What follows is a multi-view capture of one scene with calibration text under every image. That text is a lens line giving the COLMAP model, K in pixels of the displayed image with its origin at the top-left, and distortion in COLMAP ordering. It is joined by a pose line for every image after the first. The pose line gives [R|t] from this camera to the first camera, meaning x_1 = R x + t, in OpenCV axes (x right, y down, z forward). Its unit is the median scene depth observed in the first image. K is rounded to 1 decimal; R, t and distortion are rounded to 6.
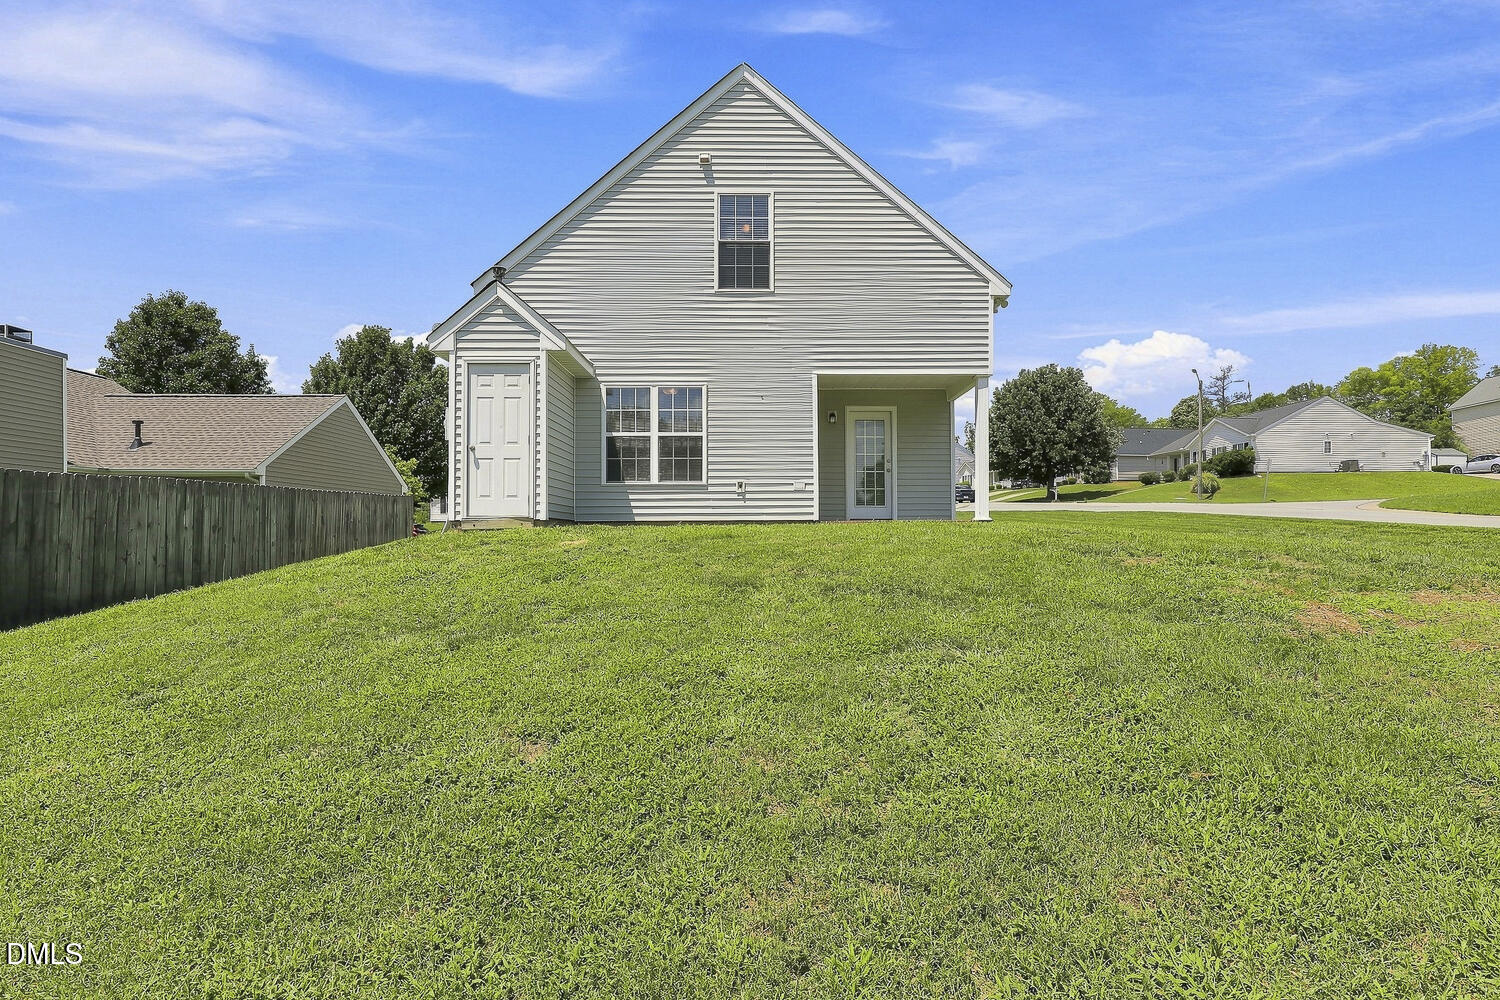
lens RADIAL K [[712.0, 0, 754.1], [0, 712.0, 512.3], [0, 0, 1]] dist [-0.000958, -0.000658]
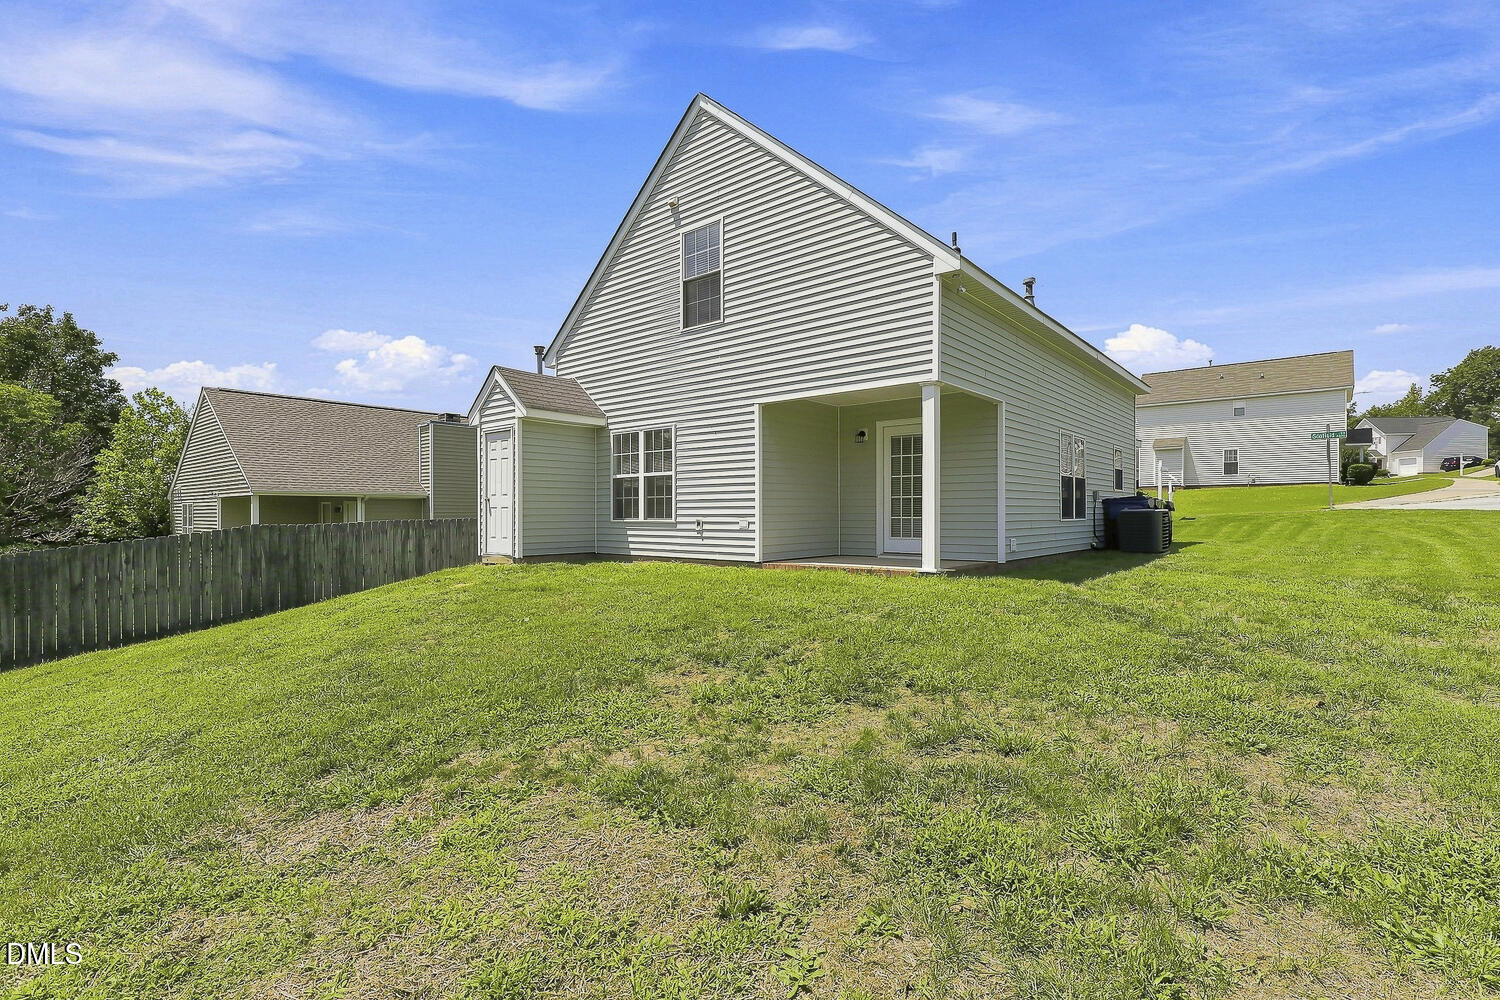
lens RADIAL K [[712.0, 0, 746.8], [0, 712.0, 502.7], [0, 0, 1]] dist [-0.000958, -0.000658]
pose [[0.751102, -0.008459, -0.660132, 0.688991], [0.021997, 0.999683, 0.012218, -0.077431], [0.659820, -0.023697, 0.751050, 0.295647]]
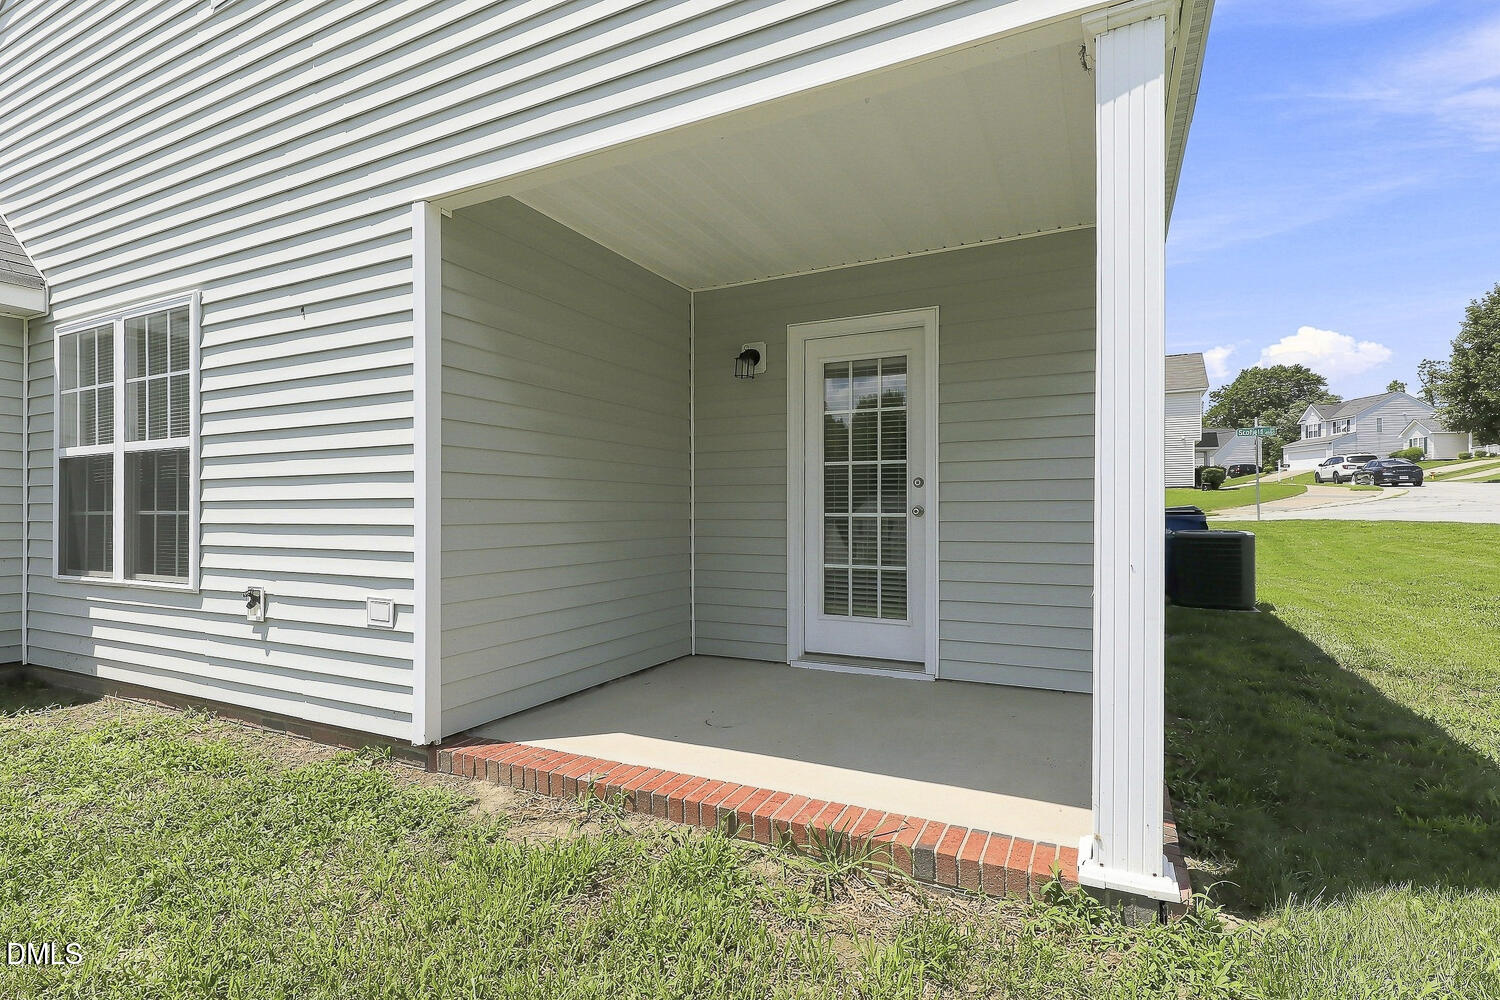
lens RADIAL K [[712.0, 0, 783.0], [0, 712.0, 504.1], [0, 0, 1]] dist [-0.000958, -0.000658]
pose [[0.899402, -0.004446, -0.437100, 0.330427], [0.014969, 0.999675, 0.020633, -0.083213], [0.436866, -0.025100, 0.899176, 0.817385]]
